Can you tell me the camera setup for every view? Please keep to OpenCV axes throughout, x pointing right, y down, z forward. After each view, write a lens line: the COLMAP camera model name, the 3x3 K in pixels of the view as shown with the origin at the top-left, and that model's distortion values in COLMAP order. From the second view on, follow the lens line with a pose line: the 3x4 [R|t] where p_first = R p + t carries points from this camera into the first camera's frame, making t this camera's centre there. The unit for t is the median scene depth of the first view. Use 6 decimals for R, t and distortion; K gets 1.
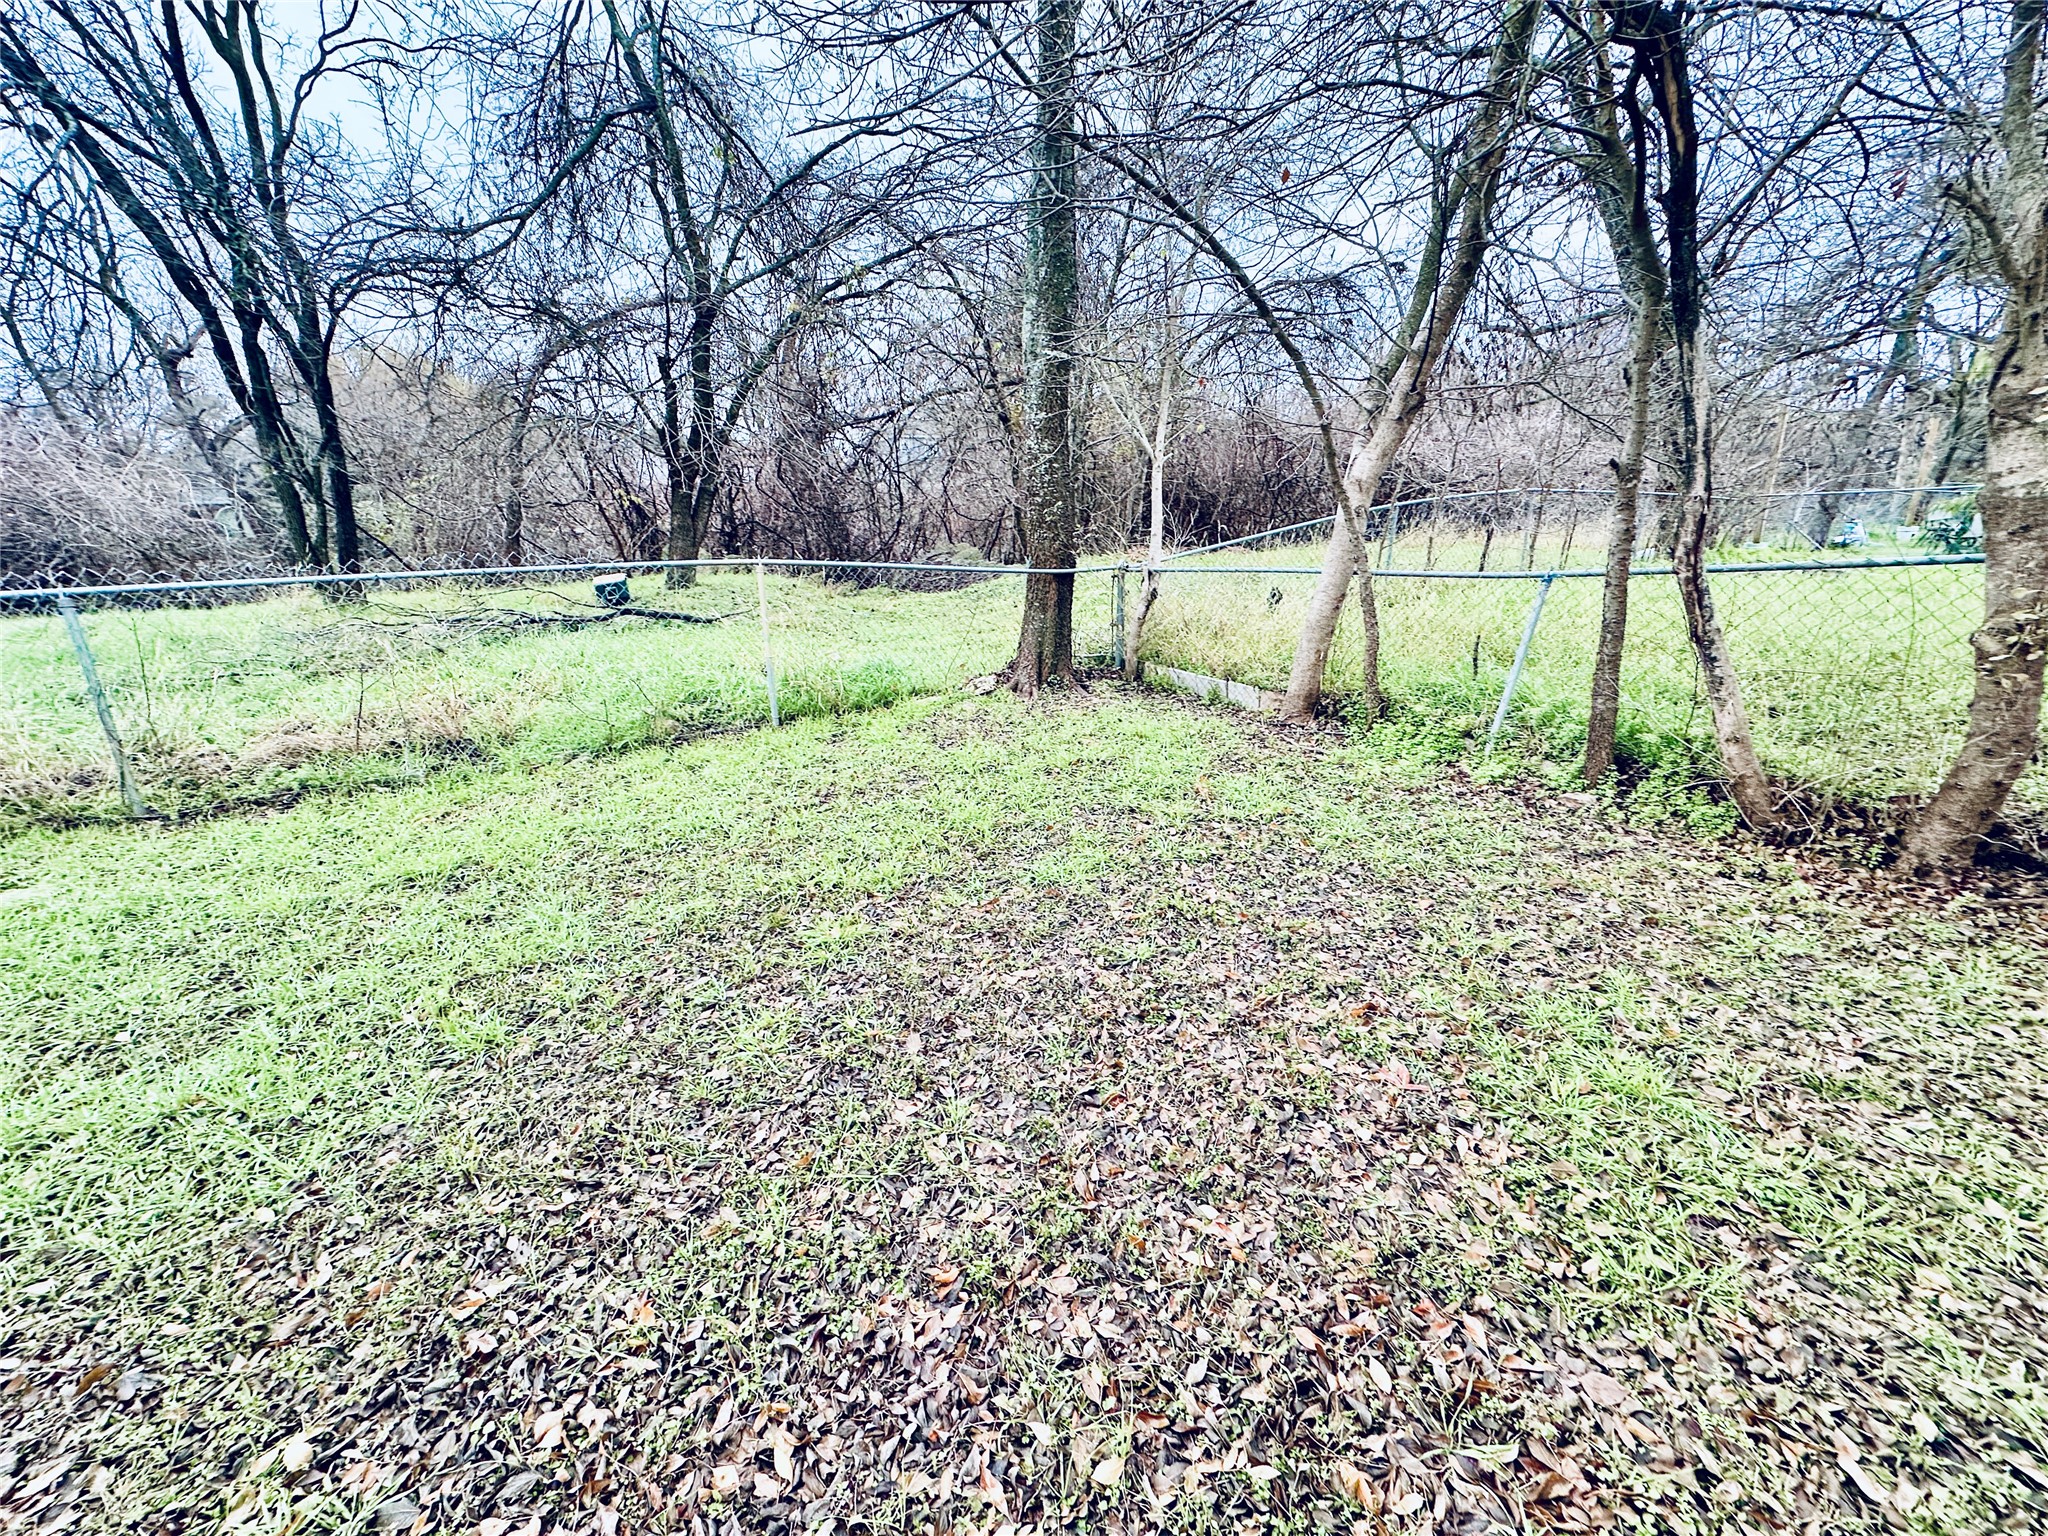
lens RADIAL K [[810.7, 0, 1026.1], [0, 810.7, 771.3], [0, 0, 1]] dist [-0.004253, 0.001117]
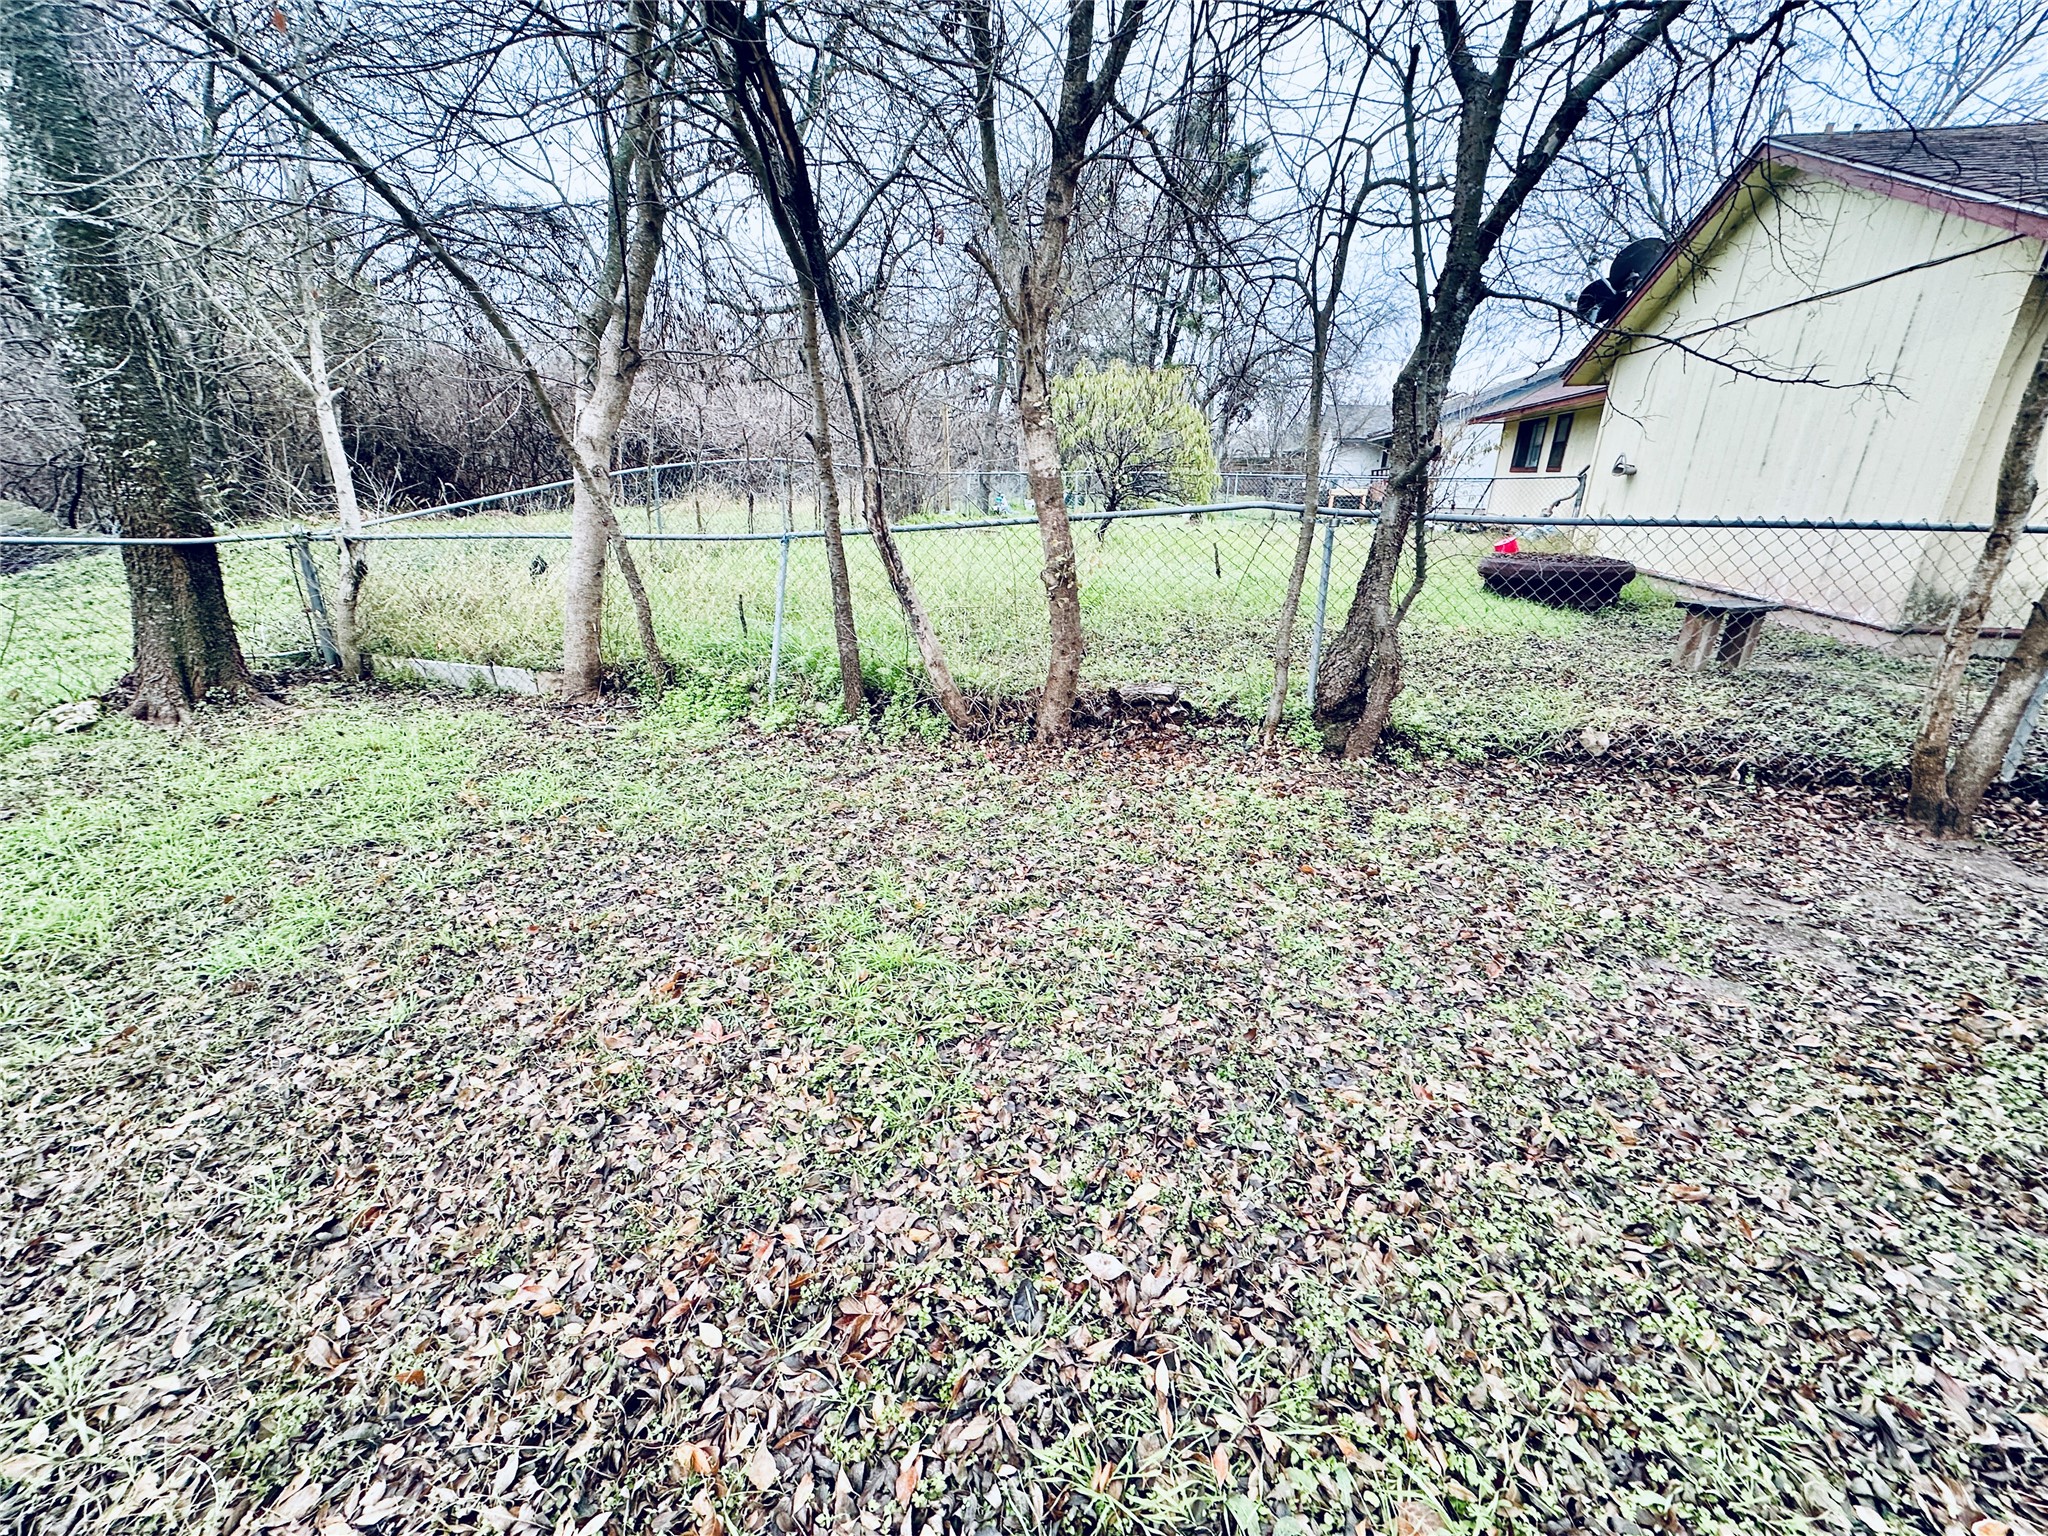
lens RADIAL K [[810.7, 0, 1023.7], [0, 810.7, 765.2], [0, 0, 1]] dist [-0.004253, 0.001117]
pose [[0.704293, -0.204340, 0.679865, 0.099856], [0.182252, 0.977626, 0.105034, 0.010913], [-0.686116, 0.049932, 0.725777, -0.019228]]
